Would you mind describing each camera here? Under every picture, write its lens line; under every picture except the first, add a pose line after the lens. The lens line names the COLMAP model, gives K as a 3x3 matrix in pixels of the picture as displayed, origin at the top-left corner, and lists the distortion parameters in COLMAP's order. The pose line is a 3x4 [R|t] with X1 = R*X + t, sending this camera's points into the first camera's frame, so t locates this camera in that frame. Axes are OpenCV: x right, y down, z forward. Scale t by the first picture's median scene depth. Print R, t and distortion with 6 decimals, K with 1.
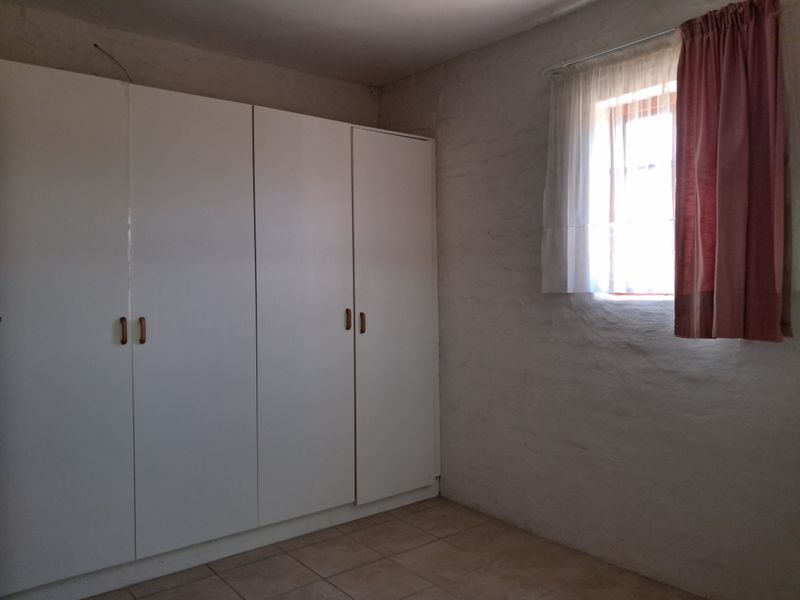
lens RADIAL K [[630.2, 0, 400.0], [0, 630.2, 296.0], [0, 0, 1]] dist [-0.005174, -0.000527]
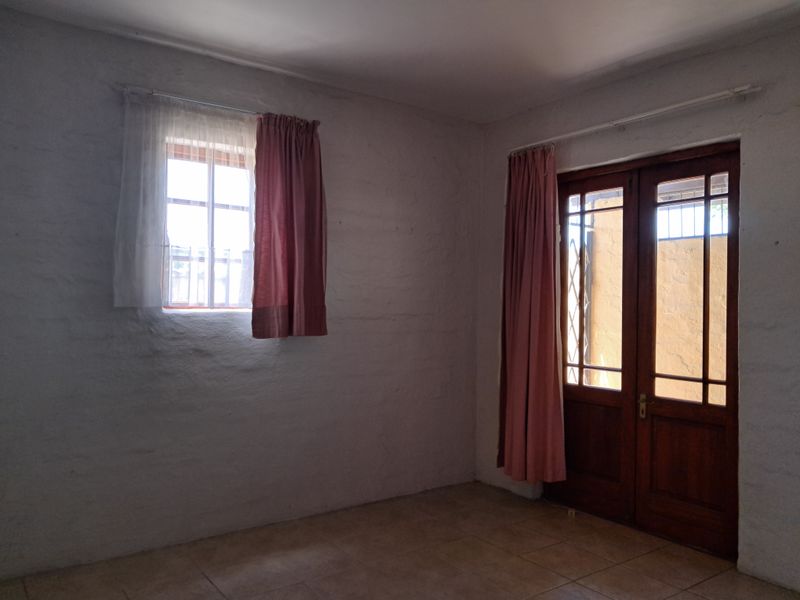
lens RADIAL K [[630.2, 0, 400.0], [0, 630.2, 302.3], [0, 0, 1]] dist [-0.005174, -0.000527]
pose [[0.043342, 0.002436, 0.999057, -0.788540], [0.009220, 0.999953, -0.002838, -0.006120], [-0.999018, 0.009334, 0.043318, 0.545643]]
